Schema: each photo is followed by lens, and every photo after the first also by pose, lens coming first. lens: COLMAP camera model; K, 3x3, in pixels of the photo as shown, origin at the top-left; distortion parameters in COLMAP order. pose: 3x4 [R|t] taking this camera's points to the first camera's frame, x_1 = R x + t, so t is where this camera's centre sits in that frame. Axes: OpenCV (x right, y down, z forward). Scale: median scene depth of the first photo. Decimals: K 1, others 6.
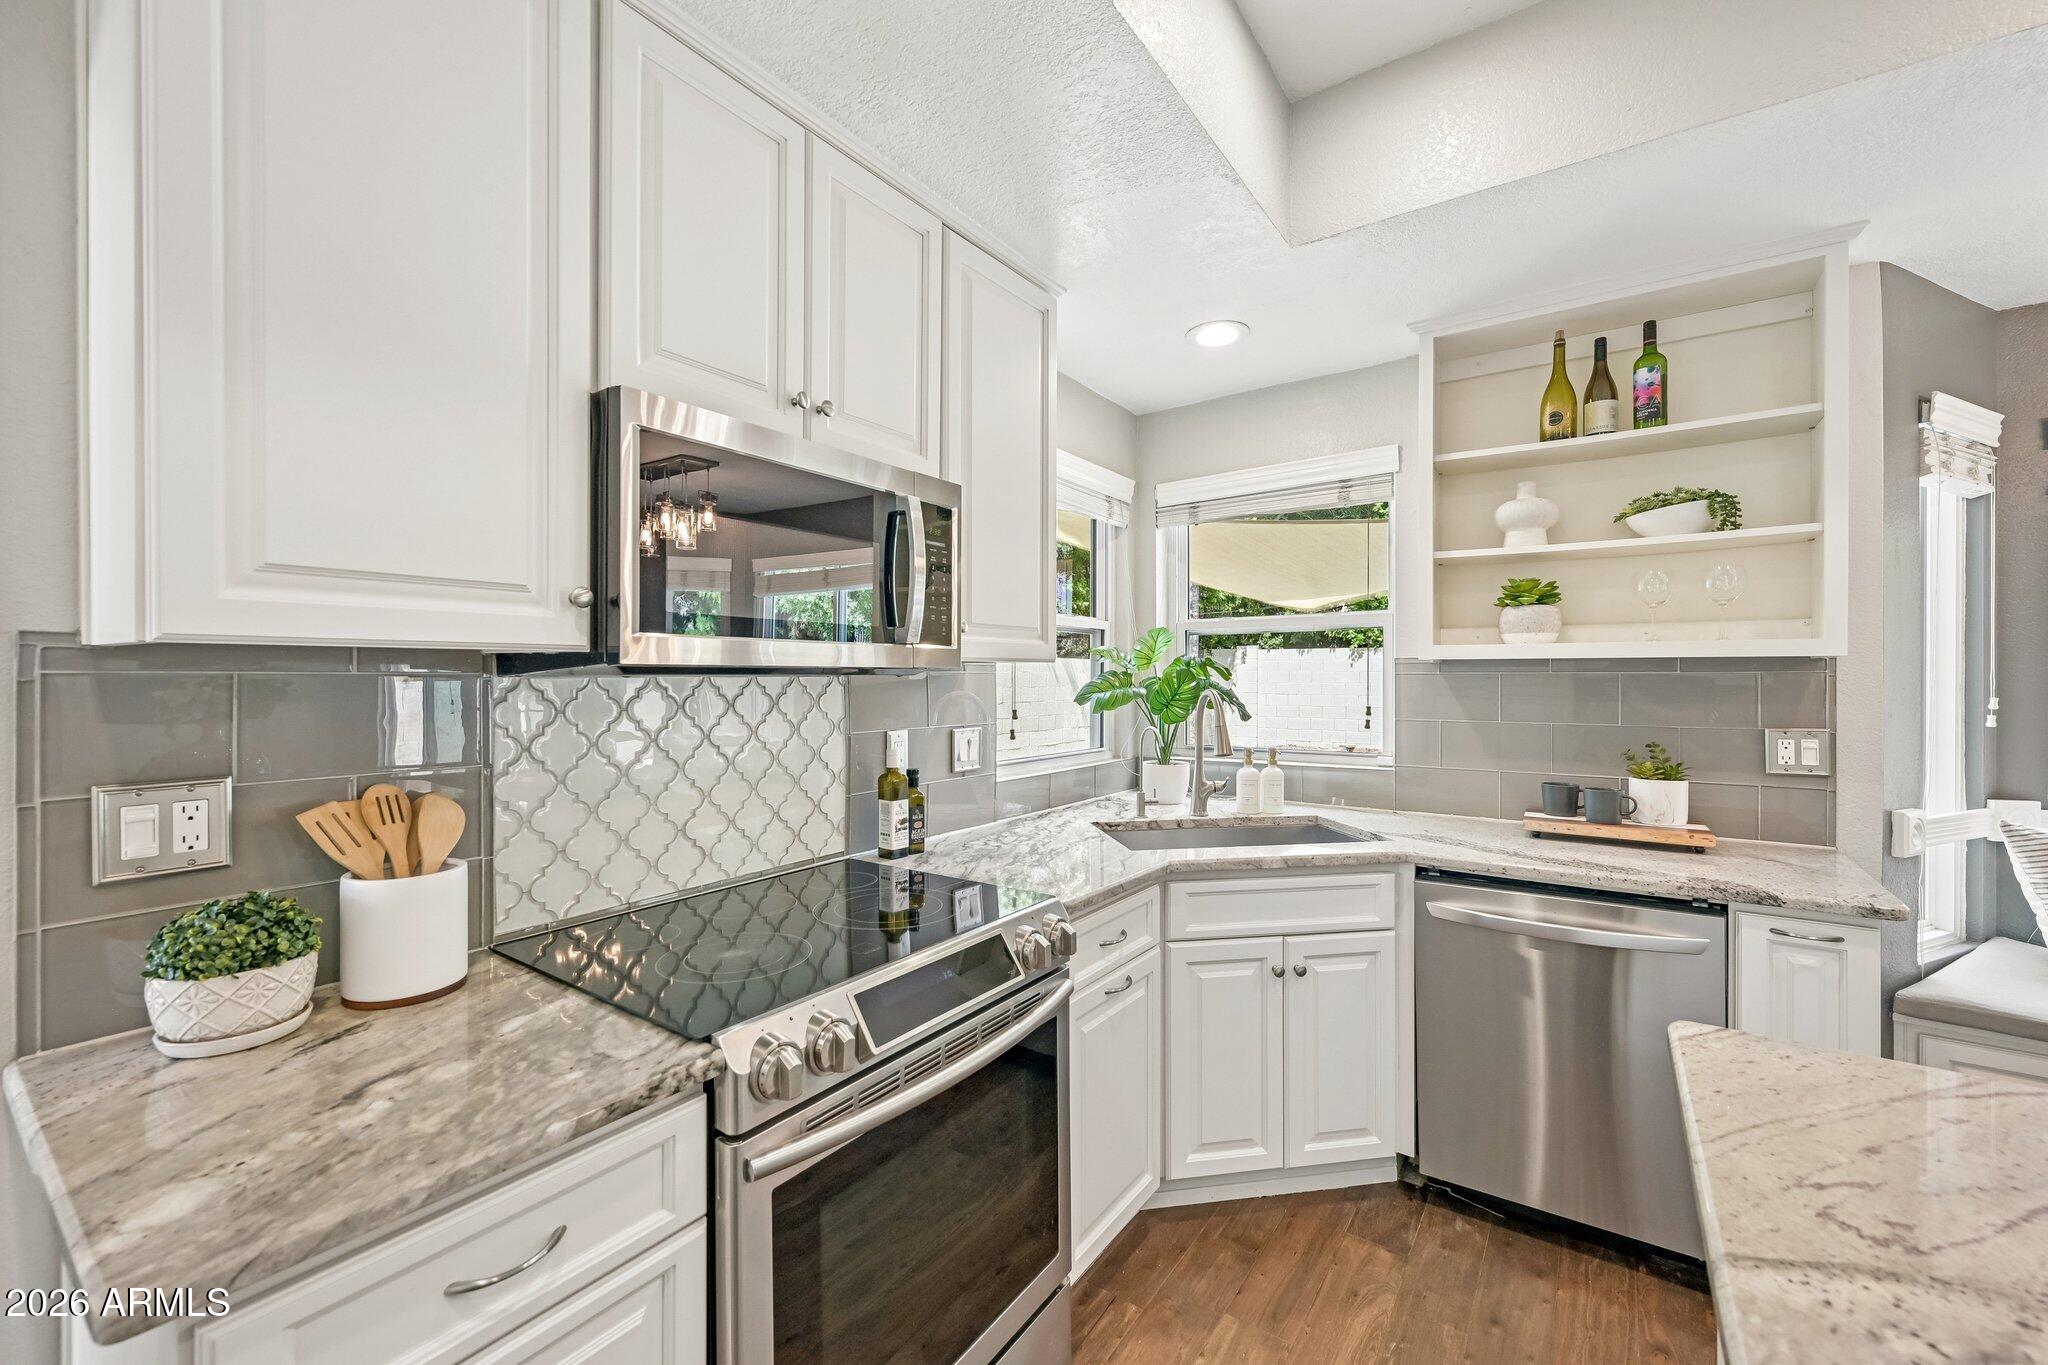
lens RADIAL K [[820.6, 0, 1020.4], [0, 820.6, 677.8], [0, 0, 1]] dist [-0.003464, 0.001218]
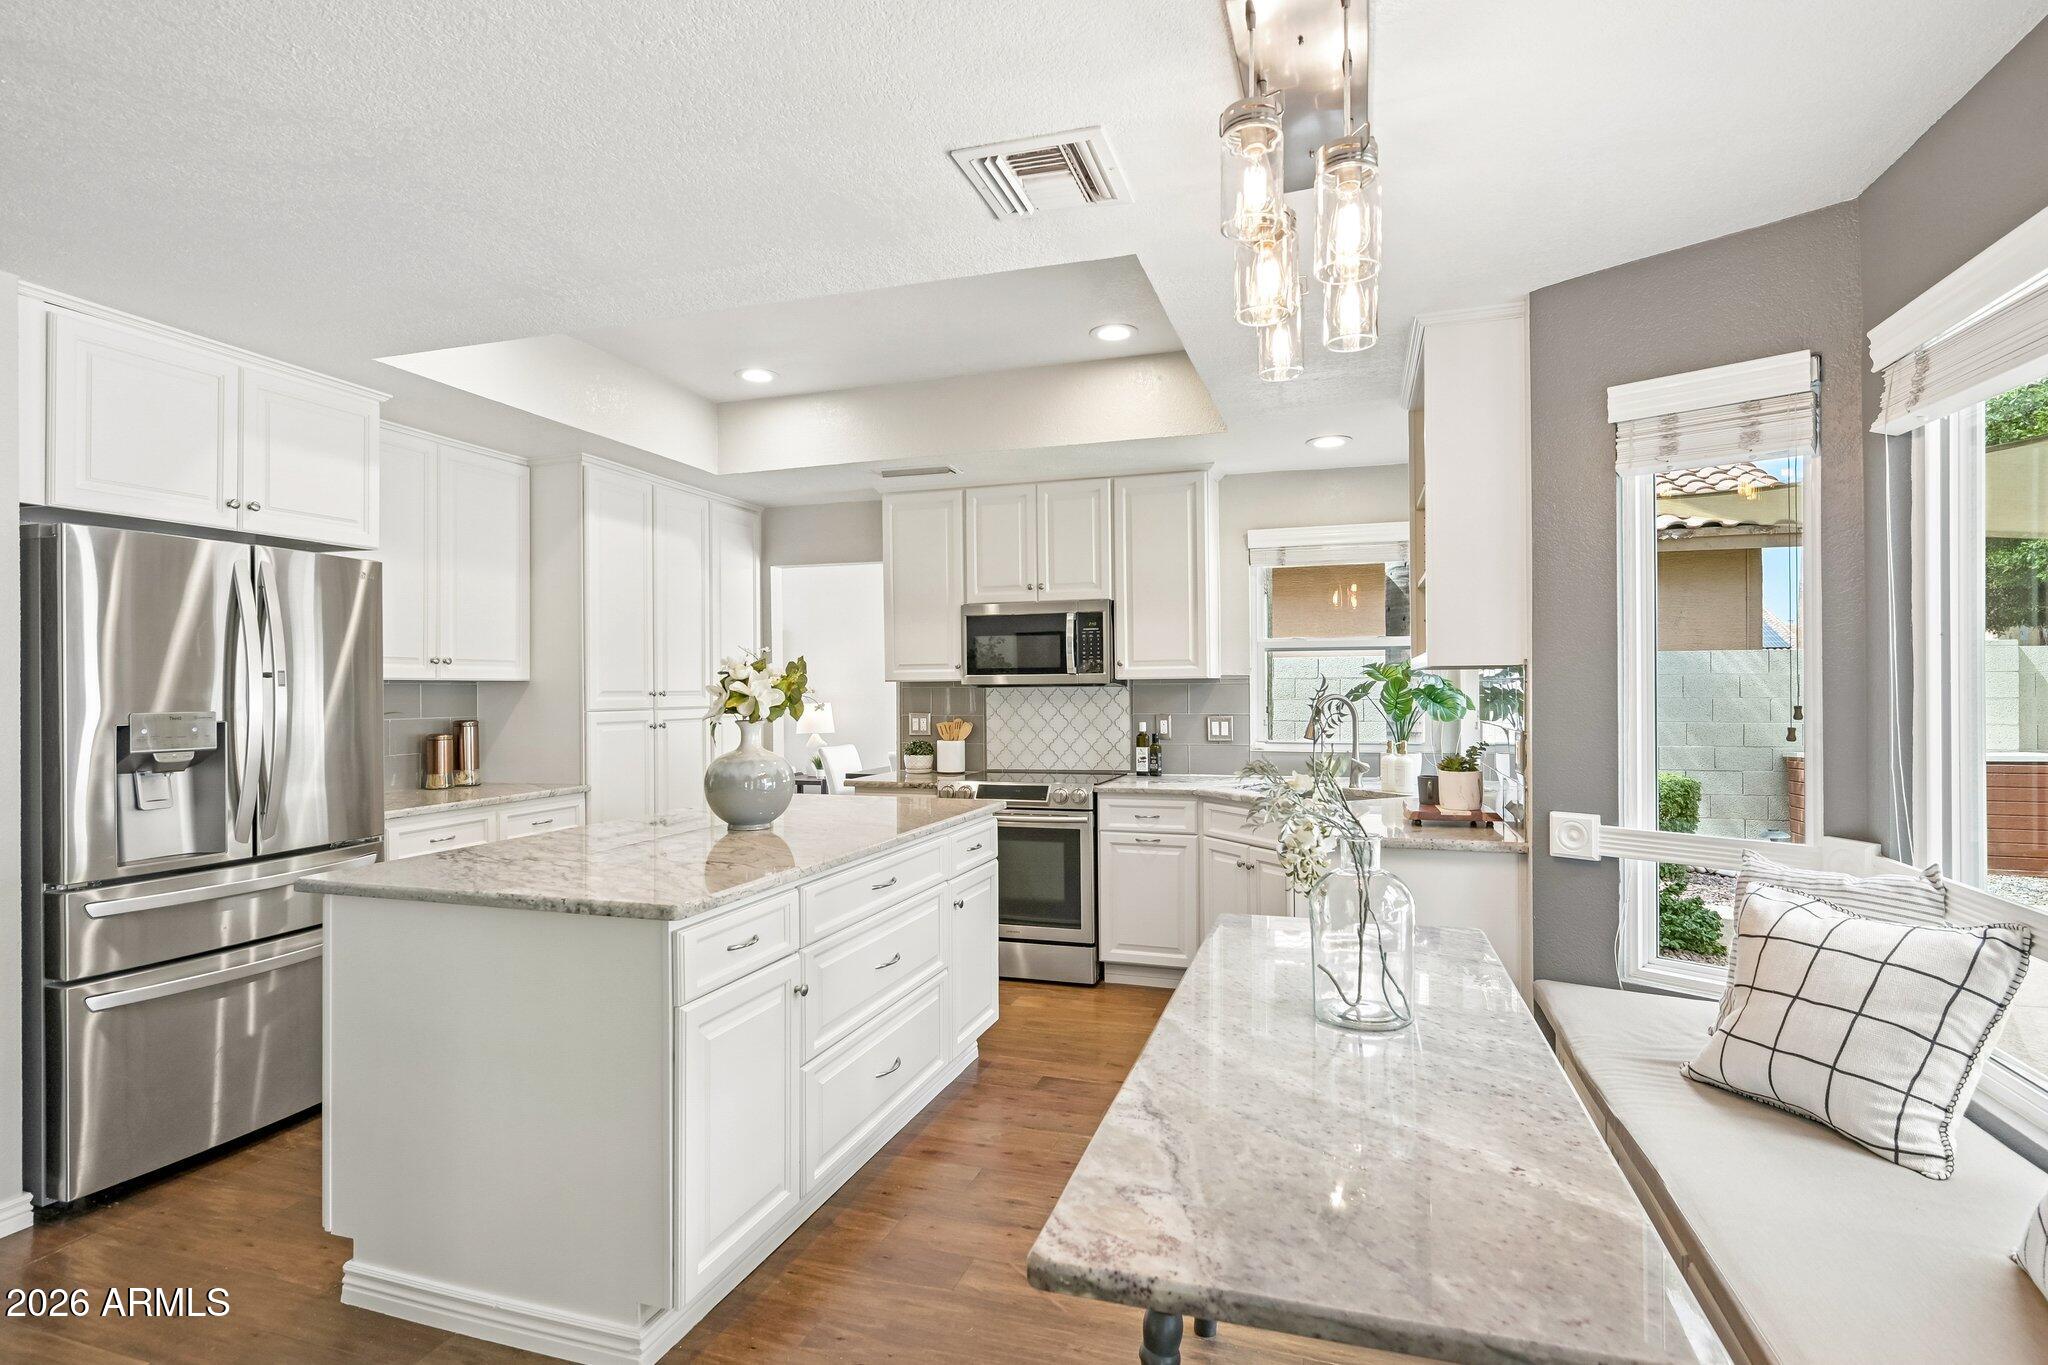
lens RADIAL K [[1024.3, 0, 1025.5], [0, 1024.3, 686.7], [0, 0, 1]] dist [-0.002470, -0.000450]
pose [[0.294967, -0.004768, -0.955496, 2.064290], [0.006446, 0.999975, -0.003000, 0.003885], [0.955486, -0.005274, 0.294990, -0.021168]]
